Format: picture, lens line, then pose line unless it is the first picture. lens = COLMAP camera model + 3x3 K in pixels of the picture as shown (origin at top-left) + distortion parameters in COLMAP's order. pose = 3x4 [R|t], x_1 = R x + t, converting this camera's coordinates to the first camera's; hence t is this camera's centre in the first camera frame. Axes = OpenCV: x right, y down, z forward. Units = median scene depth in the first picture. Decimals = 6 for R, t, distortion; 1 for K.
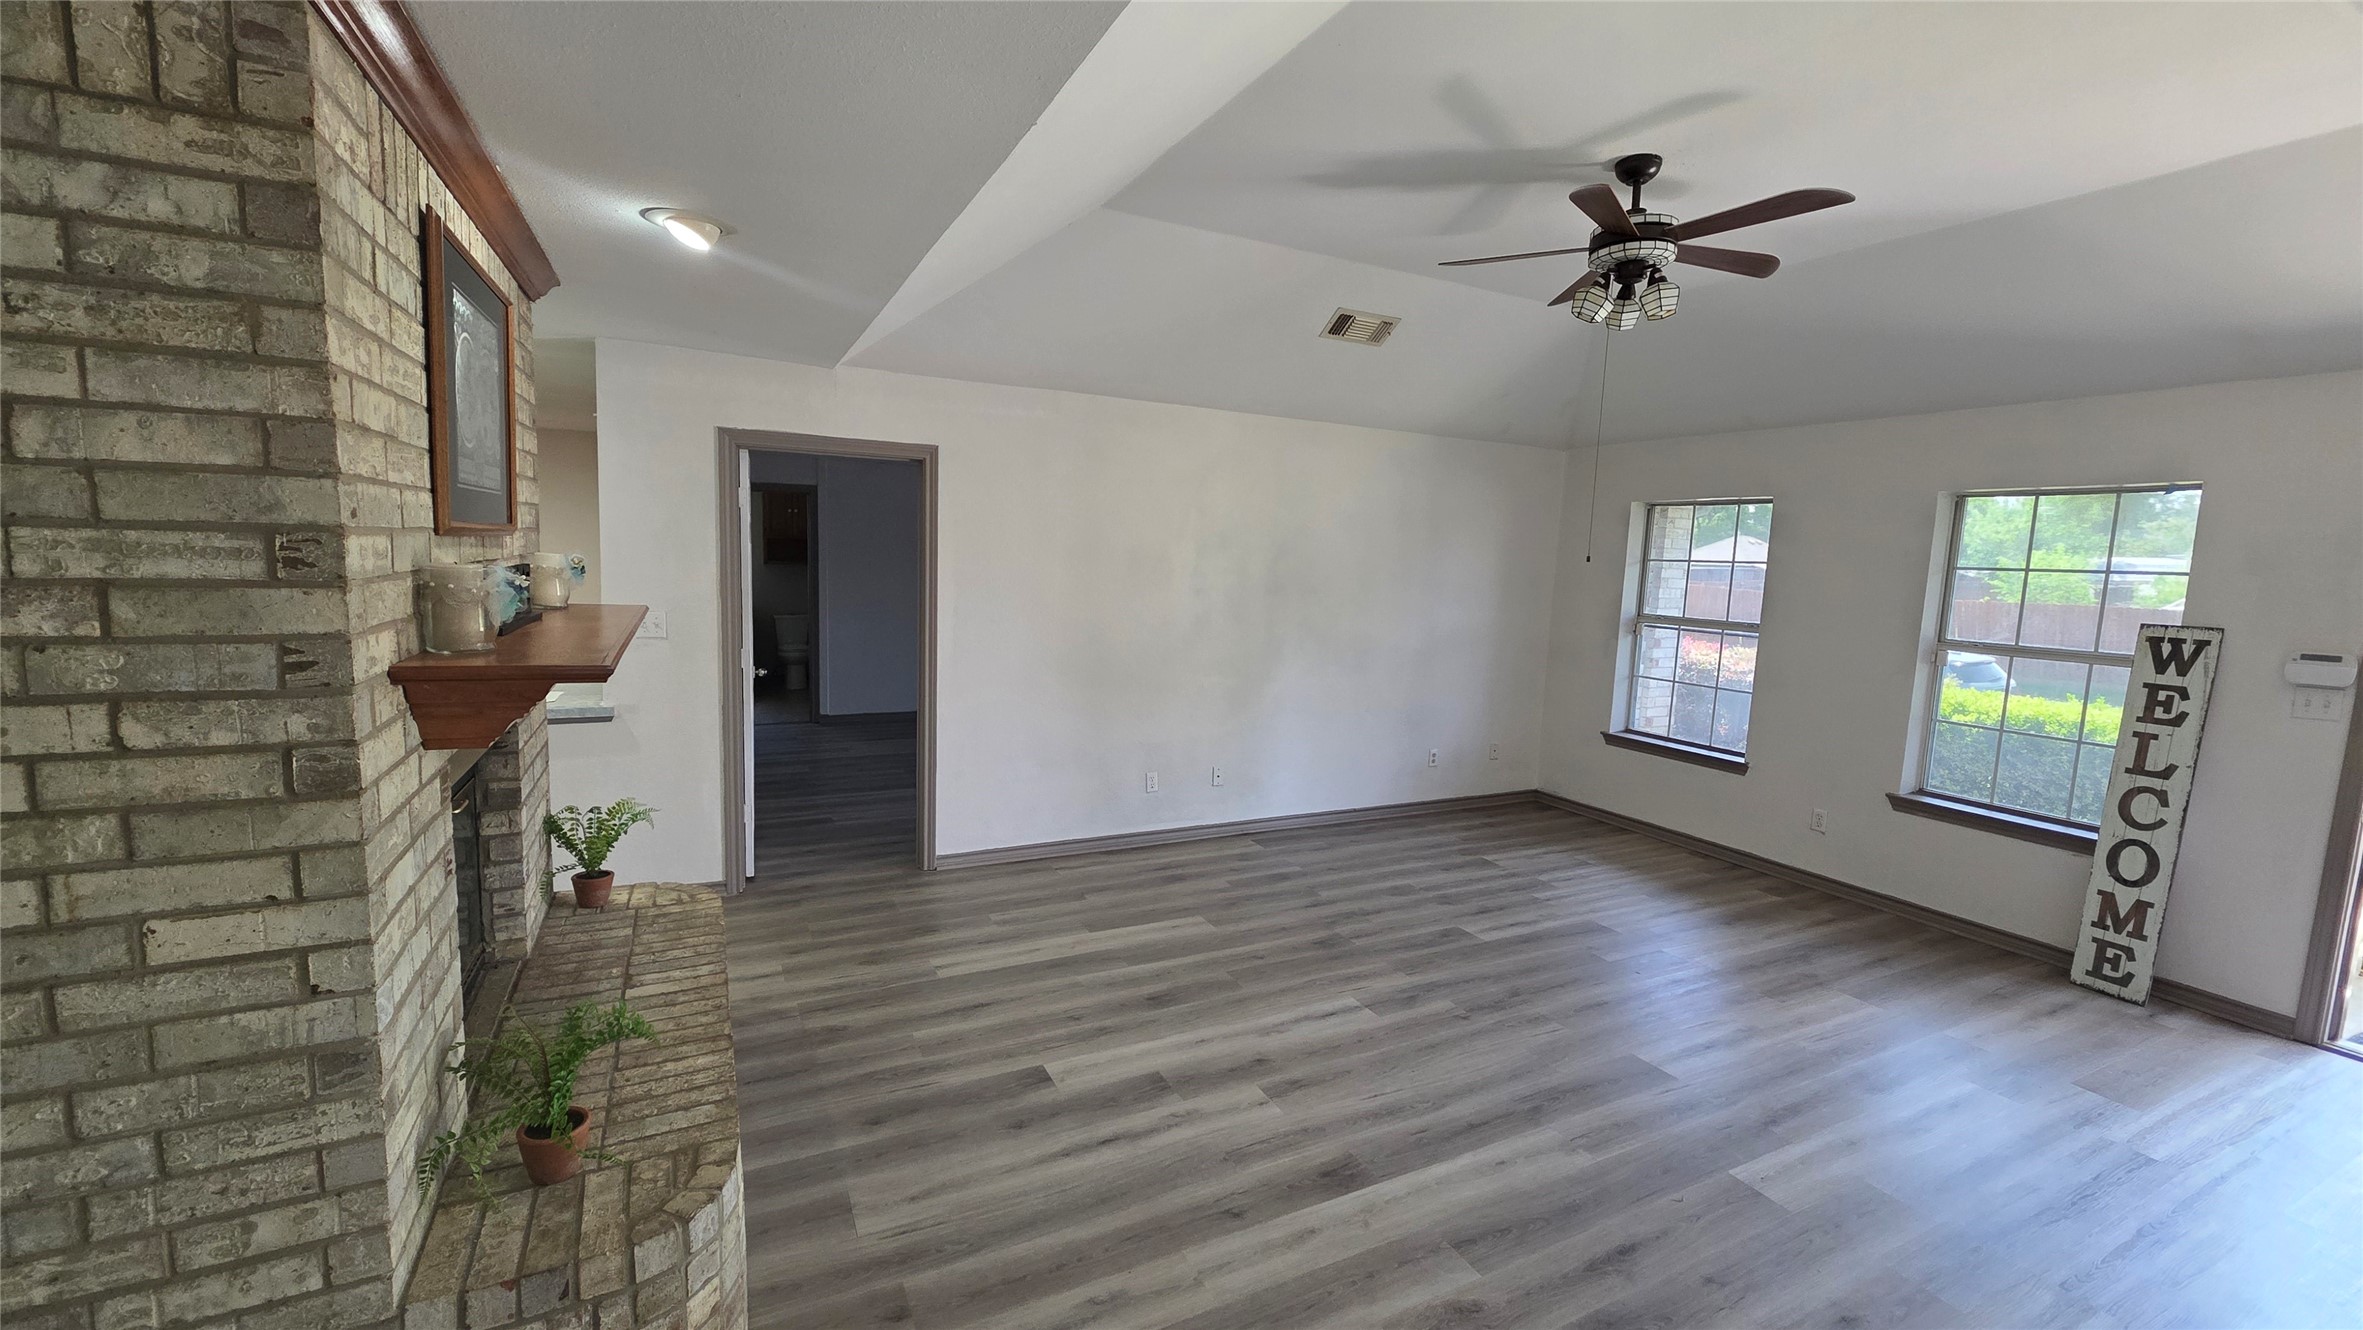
lens RADIAL K [[941.9, 0, 1181.5], [0, 941.9, 665.0], [0, 0, 1]] dist [0.000768, 0.000035]
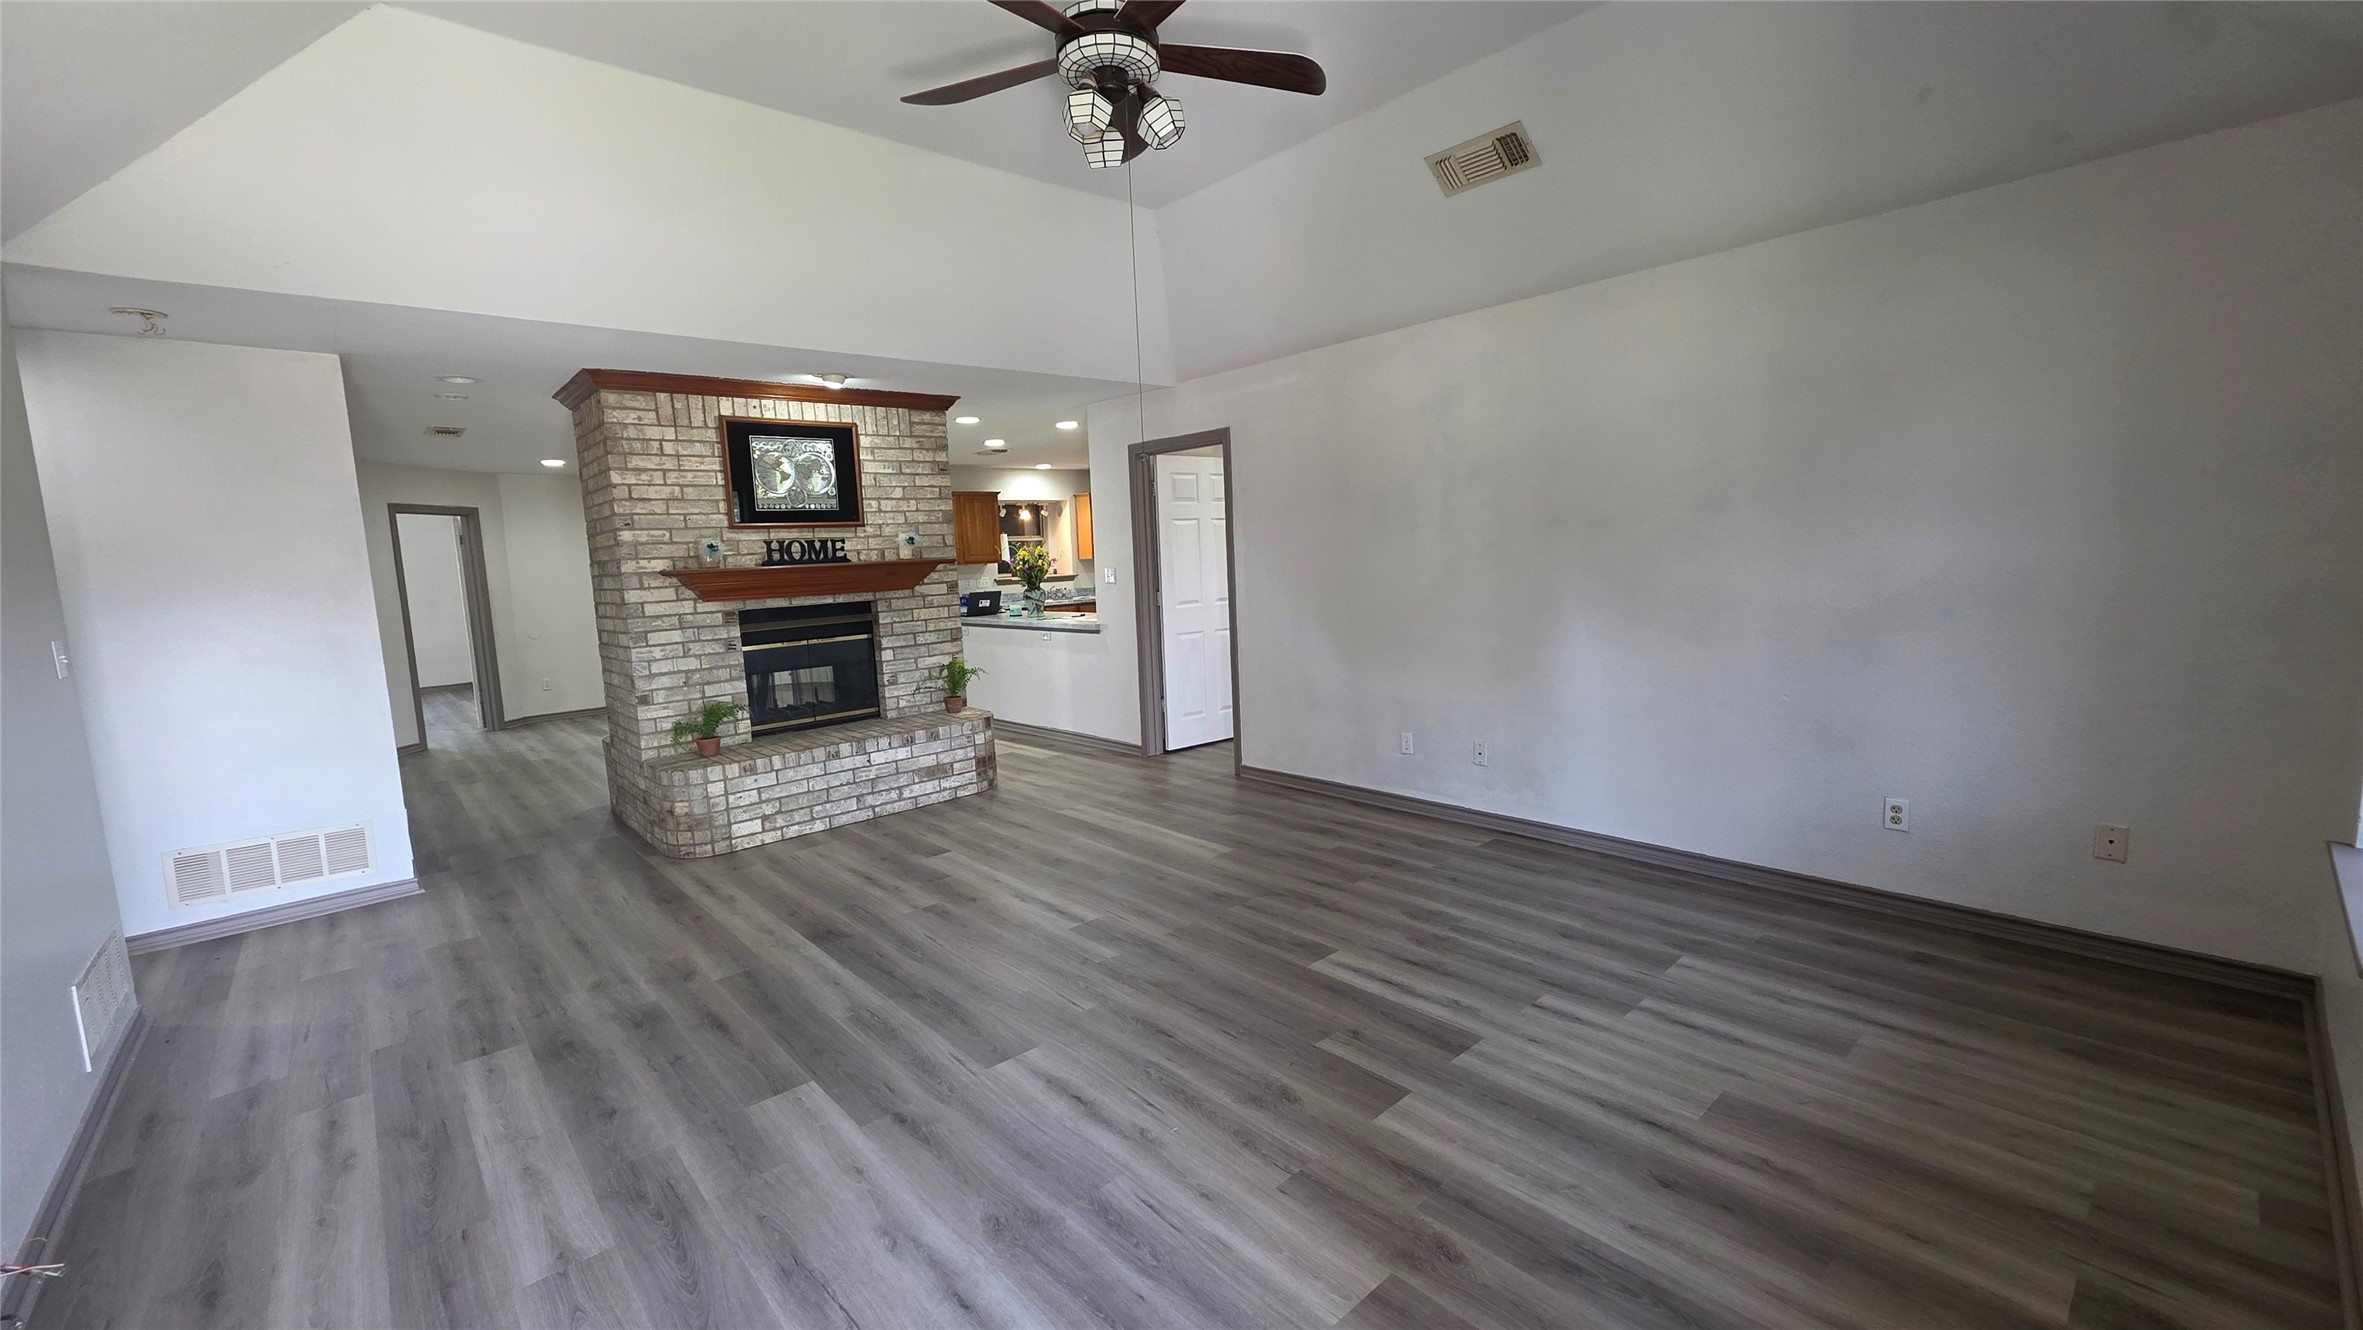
lens RADIAL K [[941.9, 0, 1181.5], [0, 941.9, 665.0], [0, 0, 1]] dist [0.000768, 0.000035]
pose [[0.255061, 0.068313, -0.964509, 0.909079], [-0.061659, 0.996620, 0.054282, 0.013258], [0.964957, 0.045626, 0.258411, 0.622065]]
